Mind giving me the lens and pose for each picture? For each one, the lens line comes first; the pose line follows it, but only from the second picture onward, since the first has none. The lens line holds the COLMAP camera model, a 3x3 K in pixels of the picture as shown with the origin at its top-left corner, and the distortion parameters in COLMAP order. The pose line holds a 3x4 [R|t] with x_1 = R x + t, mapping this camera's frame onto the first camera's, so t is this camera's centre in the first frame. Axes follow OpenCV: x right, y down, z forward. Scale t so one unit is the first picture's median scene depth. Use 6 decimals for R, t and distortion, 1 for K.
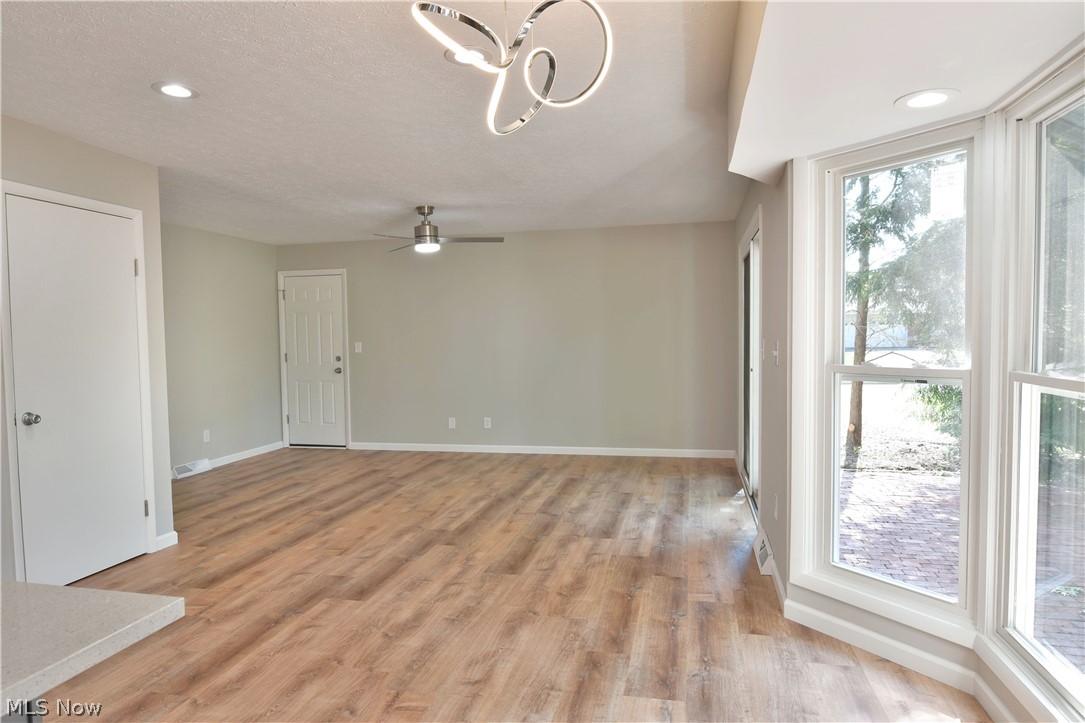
lens RADIAL K [[657.0, 0, 547.0], [0, 657.0, 370.8], [0, 0, 1]] dist [-0.012119, -0.006346]
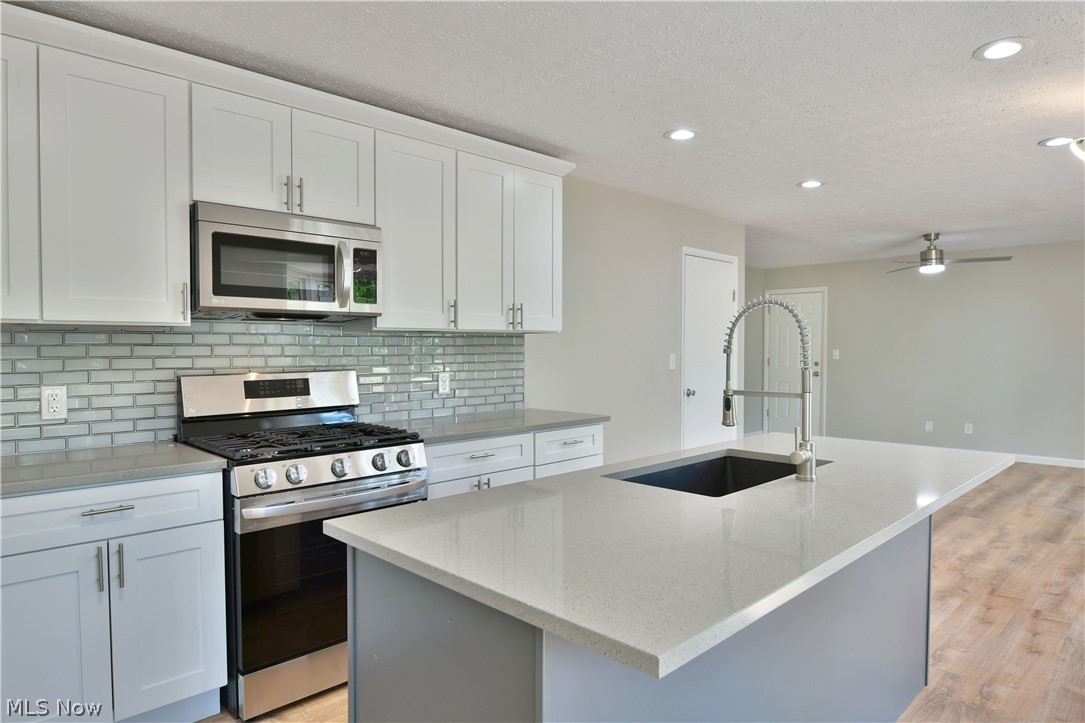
lens RADIAL K [[657.0, 0, 542.7], [0, 657.0, 366.5], [0, 0, 1]] dist [-0.012119, -0.006346]
pose [[0.838799, 0.030872, -0.543566, -0.184552], [-0.042094, 0.999080, -0.008213, 0.032270], [0.542812, 0.029769, 0.839326, -0.481207]]
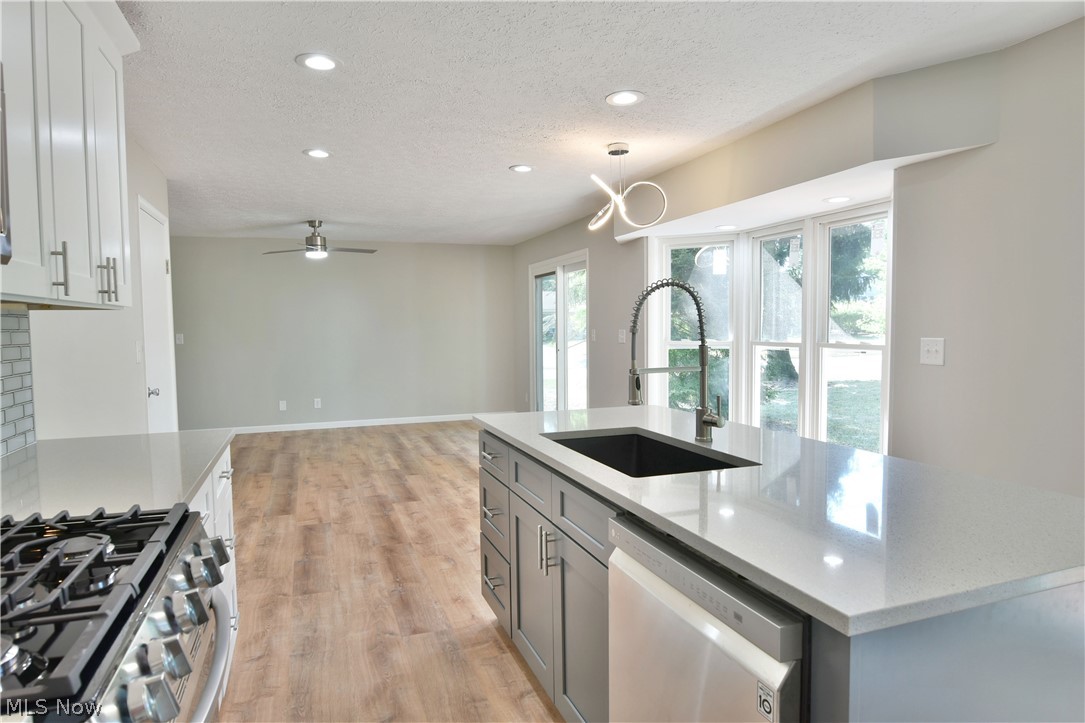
lens RADIAL K [[657.0, 0, 548.8], [0, 657.0, 363.4], [0, 0, 1]] dist [-0.012119, -0.006346]
pose [[0.841931, -0.025544, 0.538981, -0.699131], [0.028167, 0.999598, 0.003374, 0.031634], [-0.538850, 0.012340, 0.842311, -0.366663]]
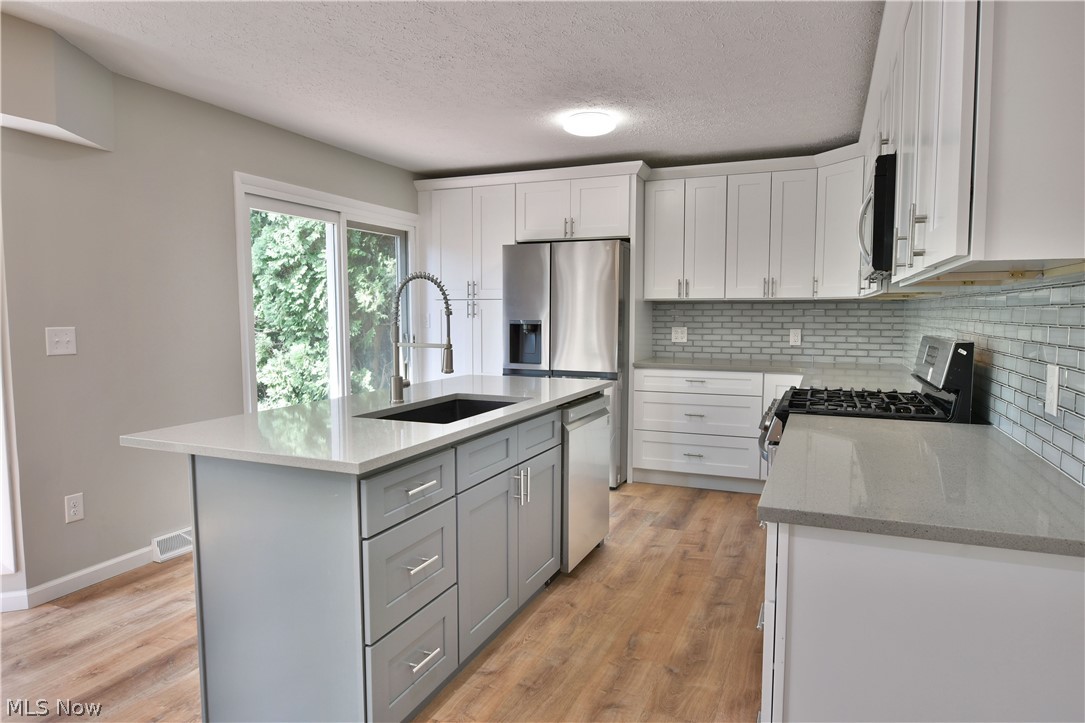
lens RADIAL K [[657.0, 0, 542.6], [0, 657.0, 359.6], [0, 0, 1]] dist [-0.012119, -0.006346]
pose [[-0.982839, 0.003105, 0.184441, -0.566935], [0.026170, 0.992092, 0.122751, -0.024403], [-0.182602, 0.125471, -0.975148, 0.690883]]
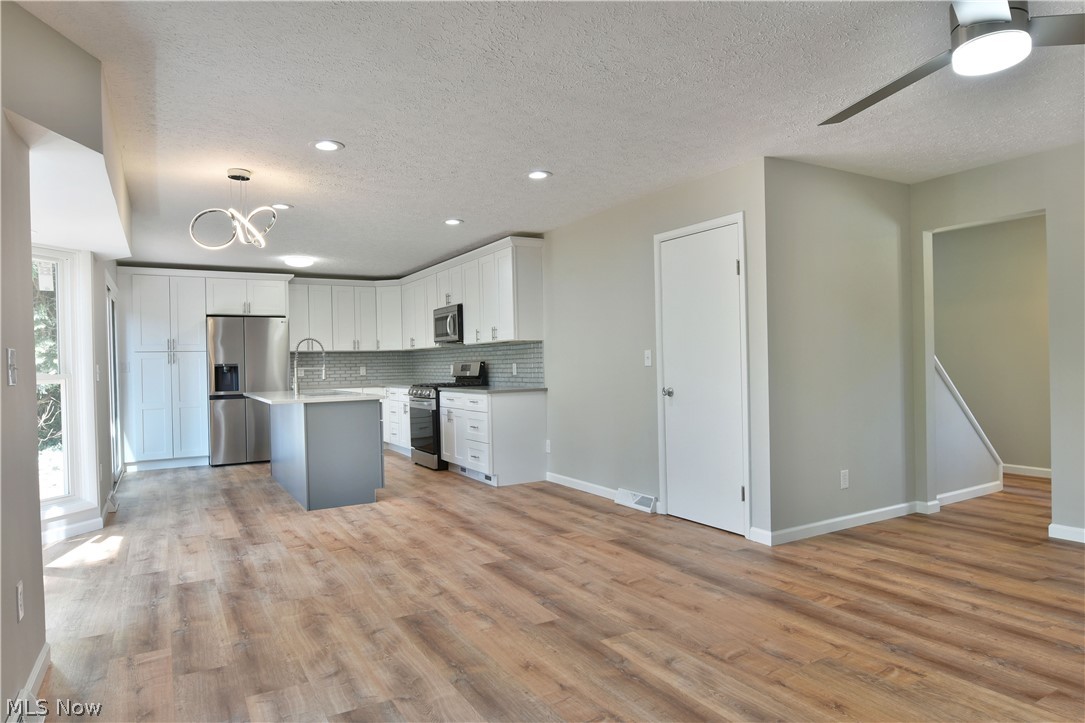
lens RADIAL K [[657.0, 0, 543.0], [0, 657.0, 365.0], [0, 0, 1]] dist [-0.012119, -0.006346]
pose [[-0.735790, 0.035696, -0.676268, 0.346693], [-0.002867, 0.998437, 0.055821, -0.057951], [0.677204, 0.043012, -0.734537, 1.599932]]
